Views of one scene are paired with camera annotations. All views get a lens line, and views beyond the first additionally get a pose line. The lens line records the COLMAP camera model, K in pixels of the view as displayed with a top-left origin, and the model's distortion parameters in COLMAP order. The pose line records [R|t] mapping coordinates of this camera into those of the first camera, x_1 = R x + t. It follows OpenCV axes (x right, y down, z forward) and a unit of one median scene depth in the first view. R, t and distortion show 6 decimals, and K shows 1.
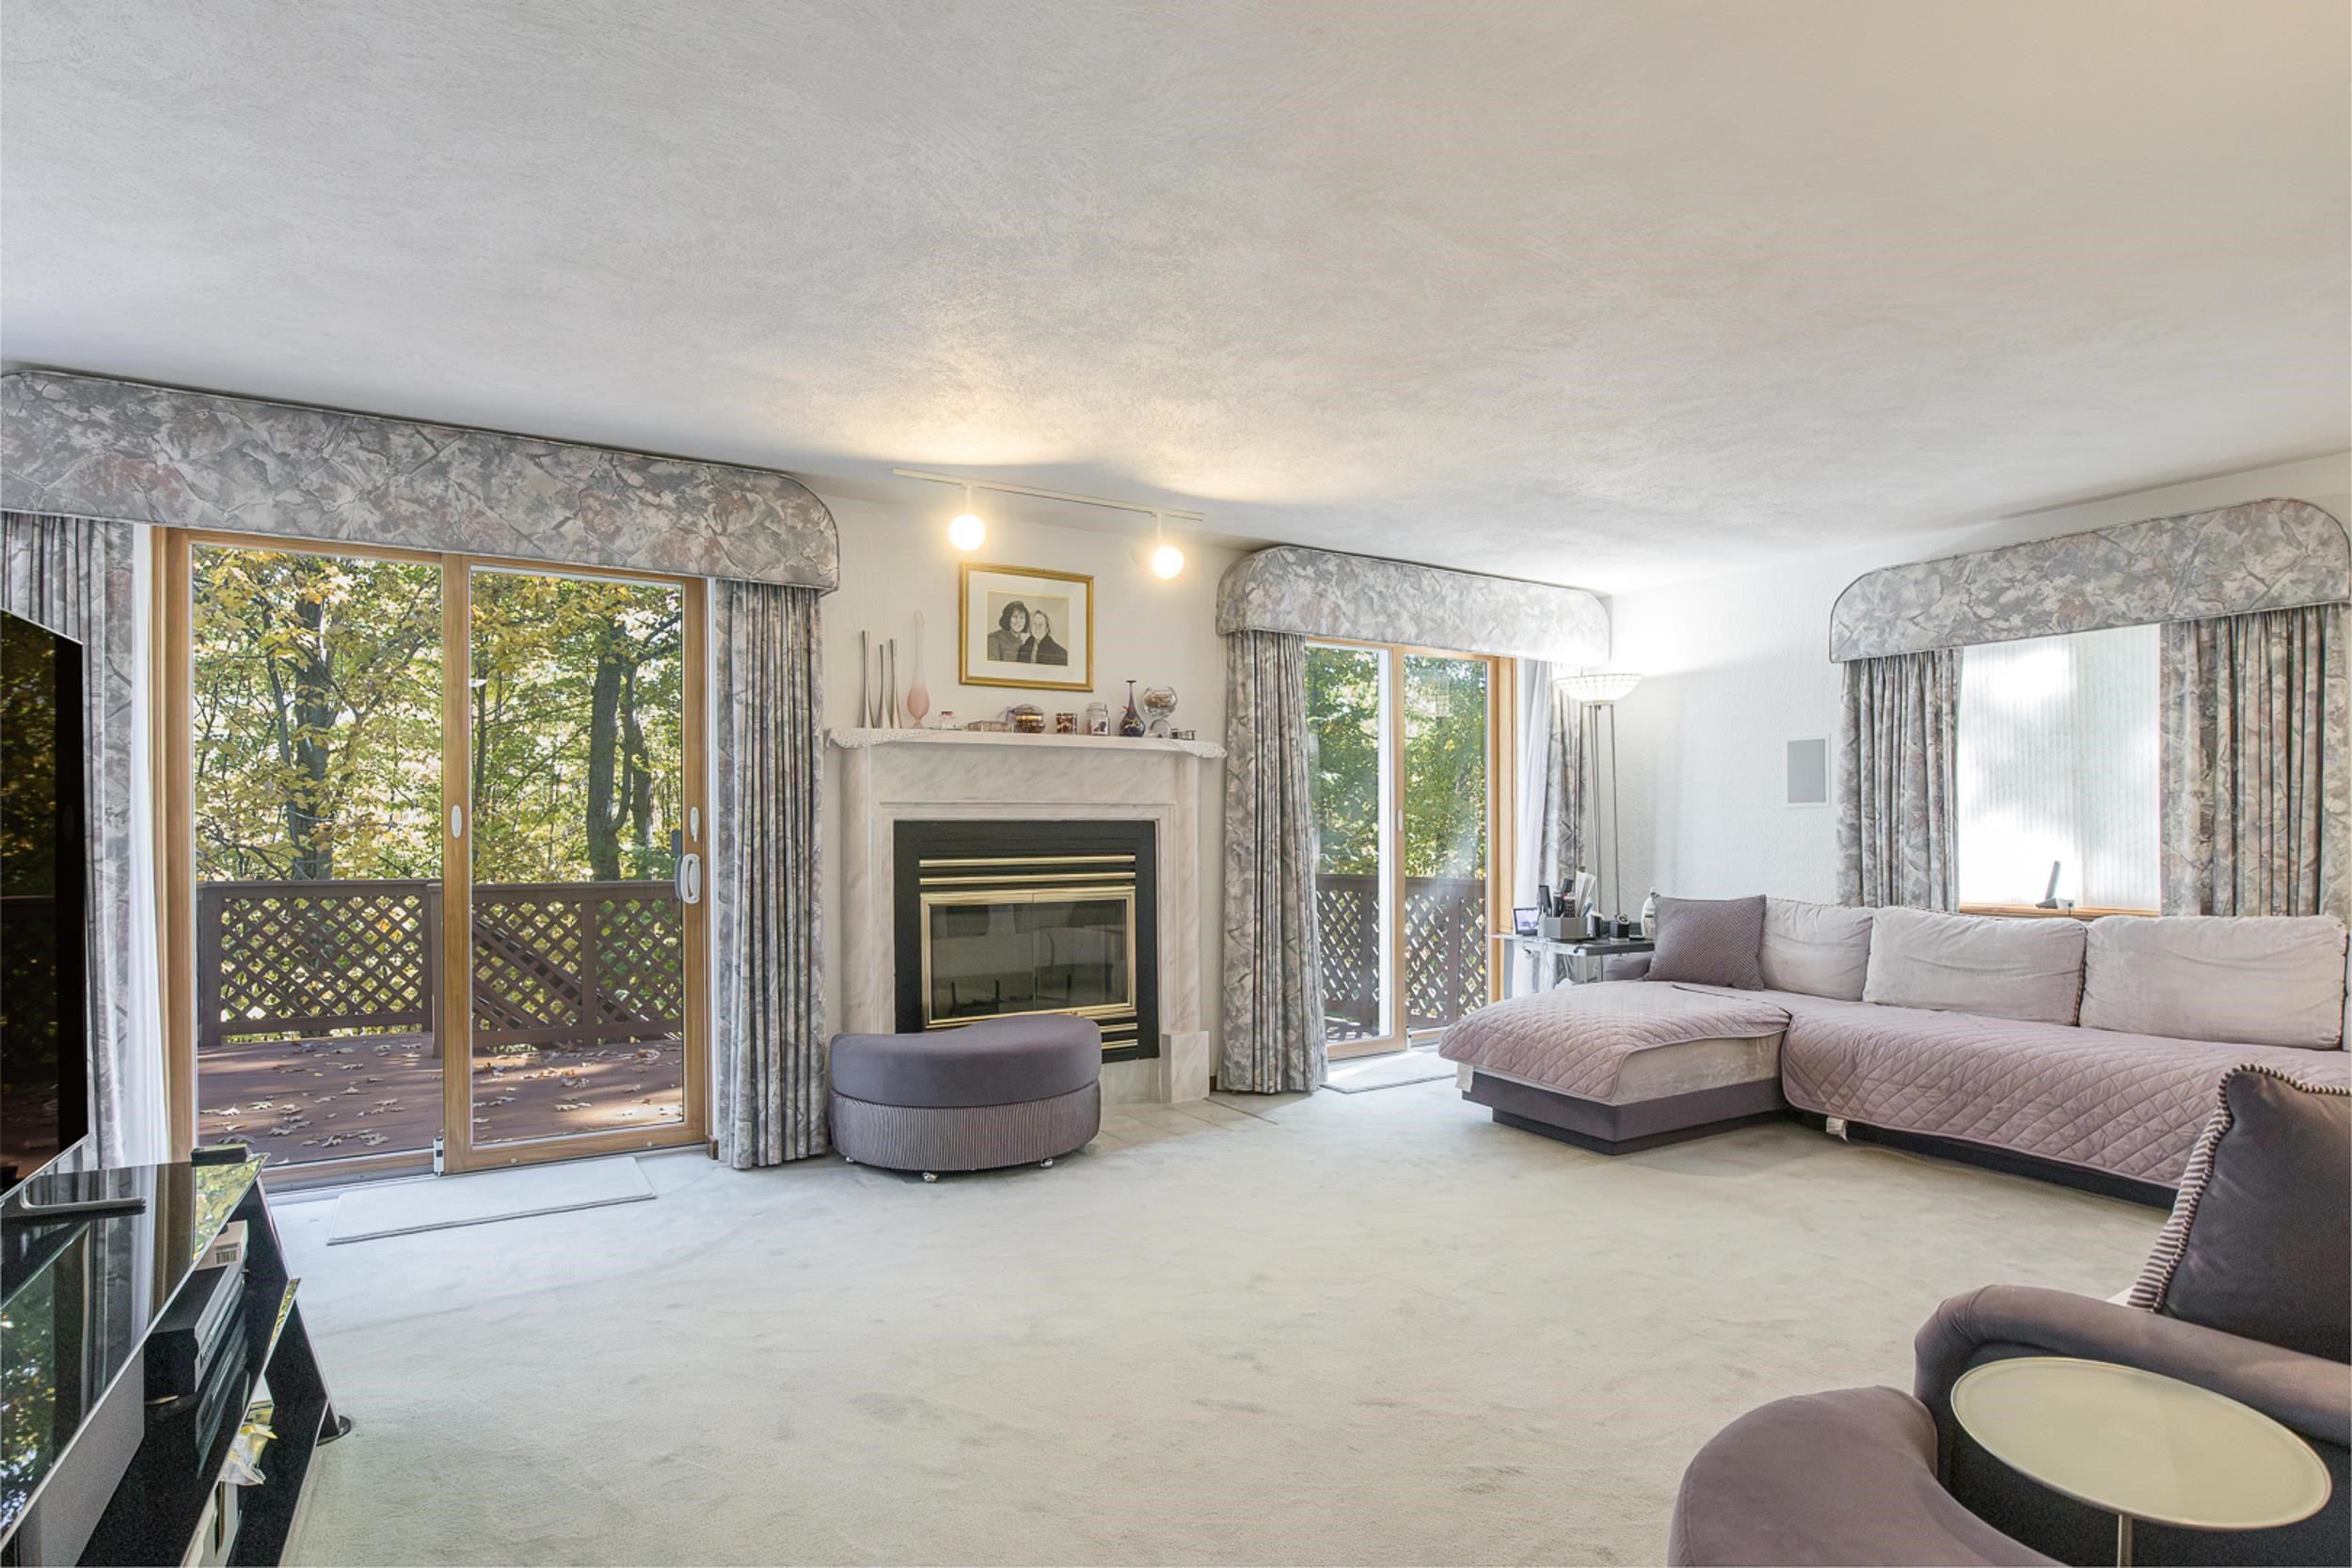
lens RADIAL K [[1225.7, 0, 1163.5], [0, 1225.7, 831.2], [0, 0, 1]] dist [-0.051438, 0.025778]
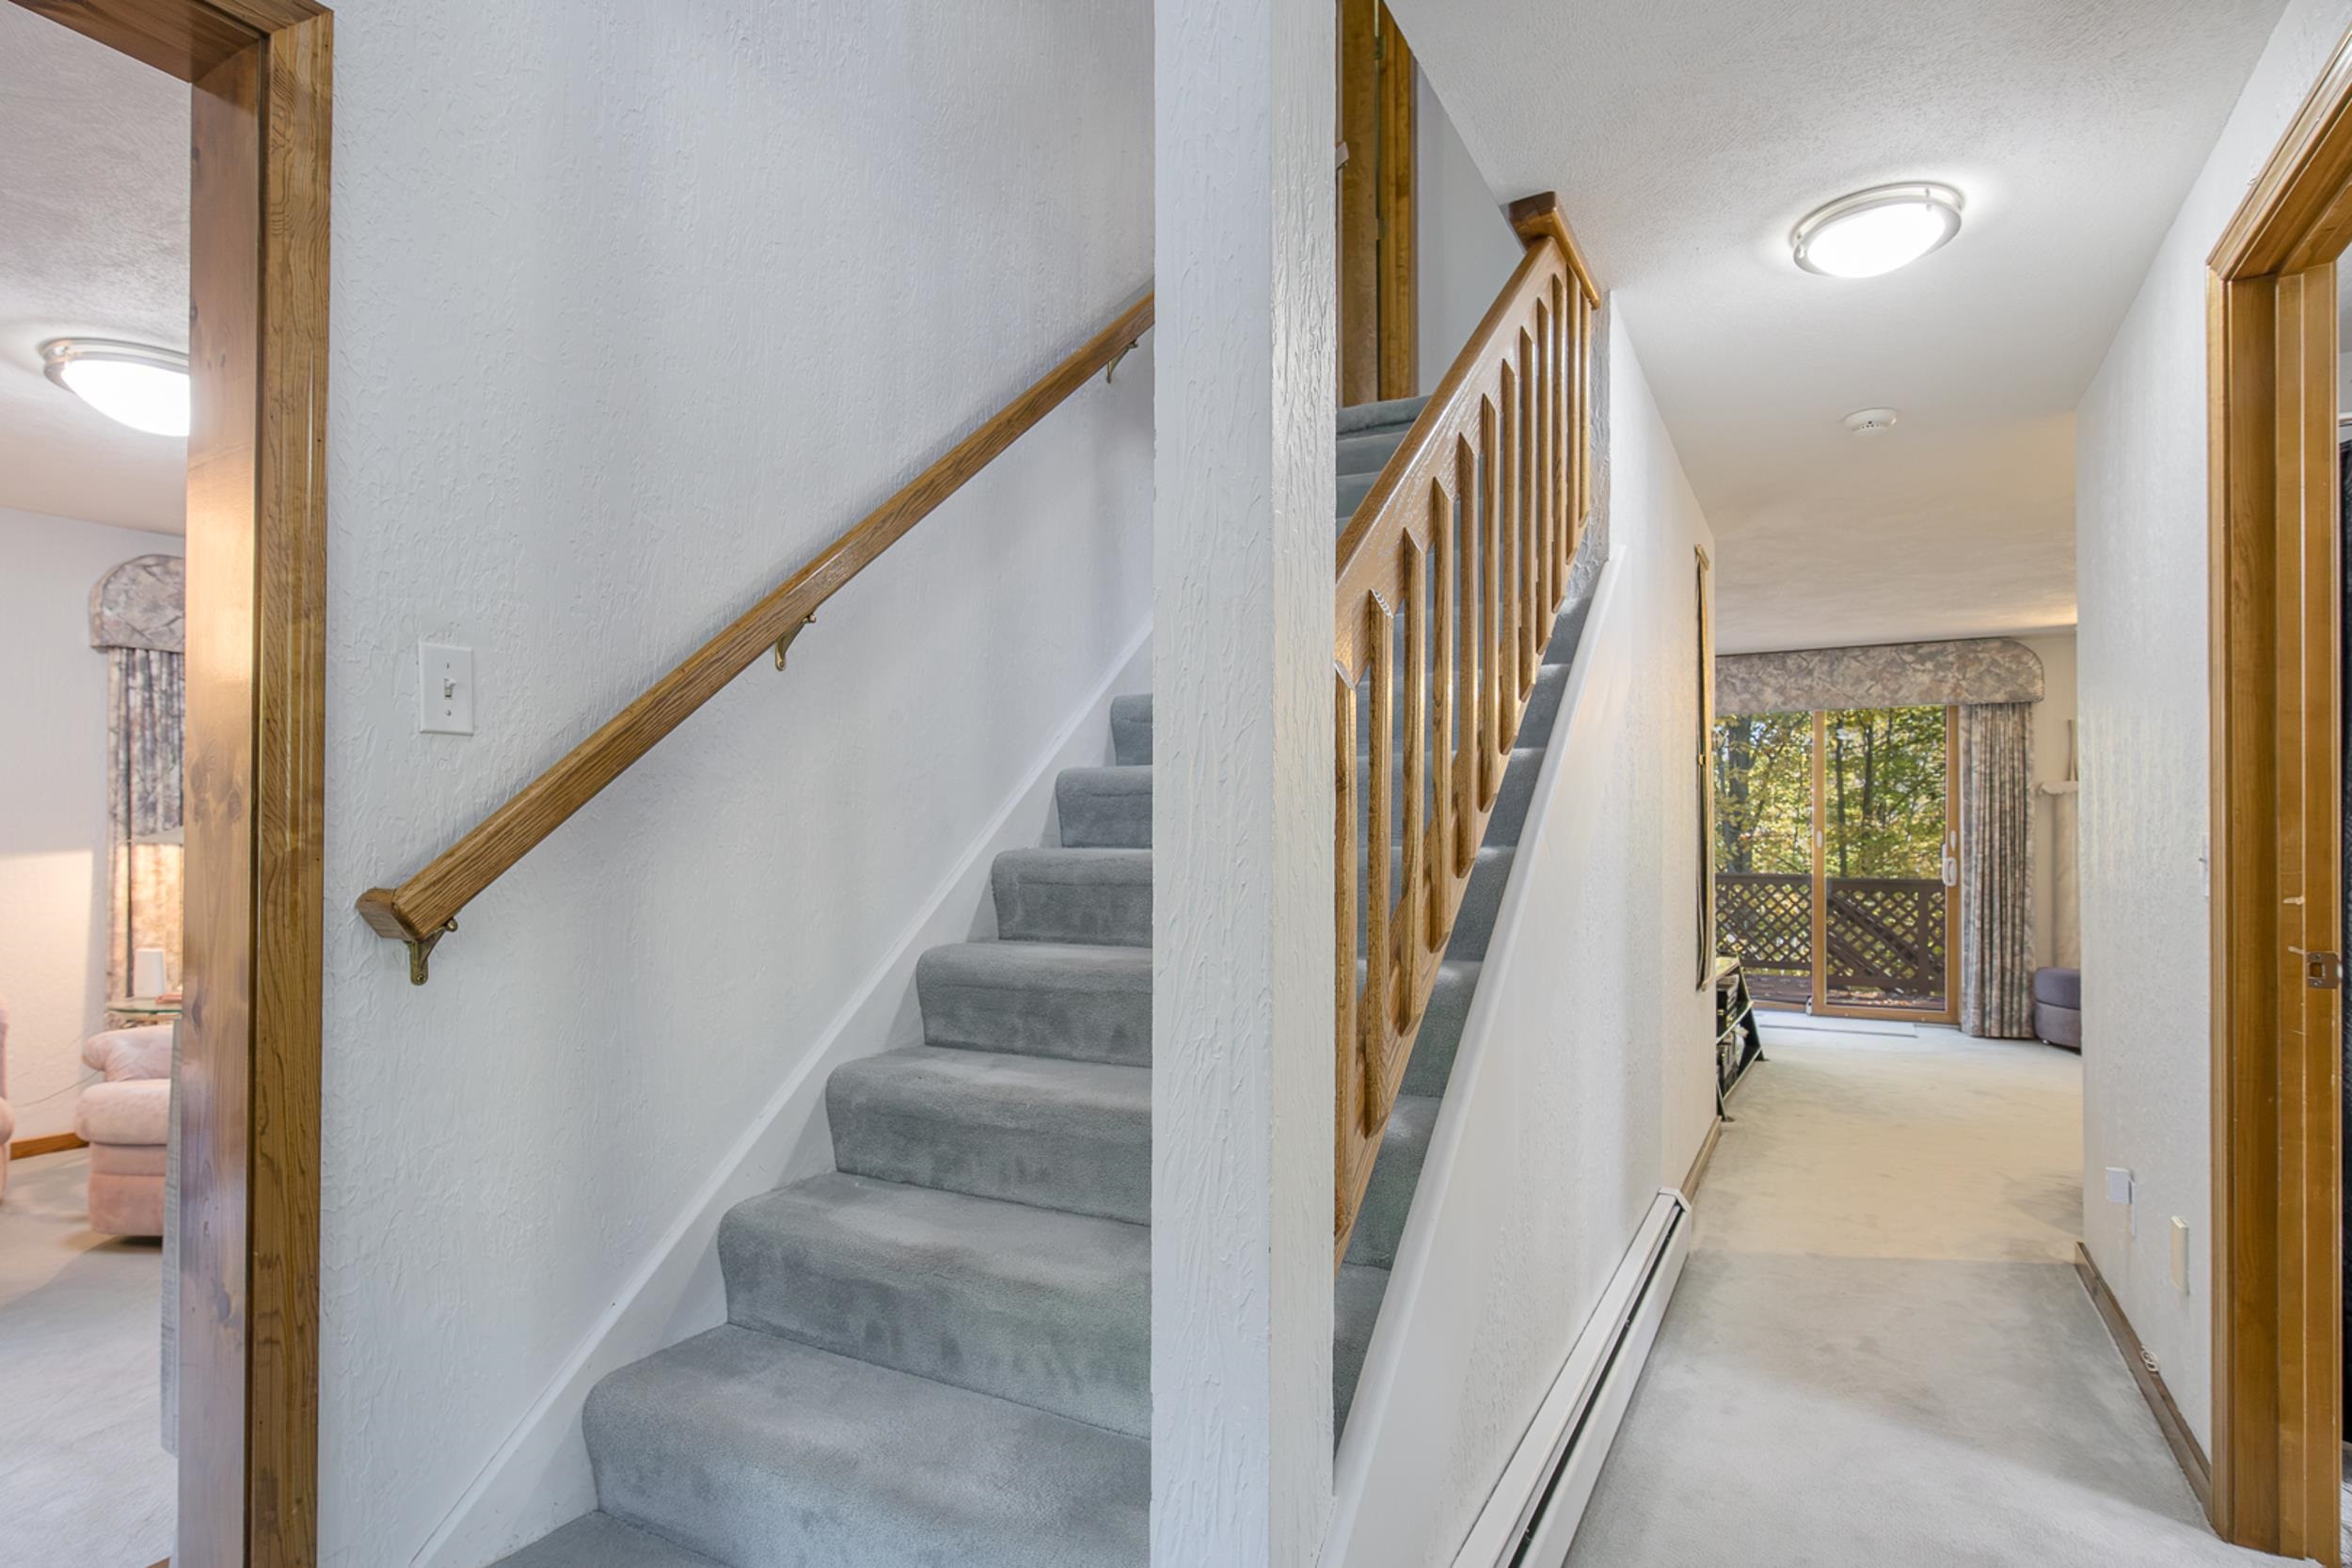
lens RADIAL K [[1225.7, 0, 1163.5], [0, 1225.7, 831.2], [0, 0, 1]] dist [-0.051438, 0.025778]
pose [[0.495298, -0.000754, -0.868723, 0.581153], [-0.006897, 0.999965, -0.004800, -0.003490], [0.868696, 0.008368, 0.495275, -0.881529]]
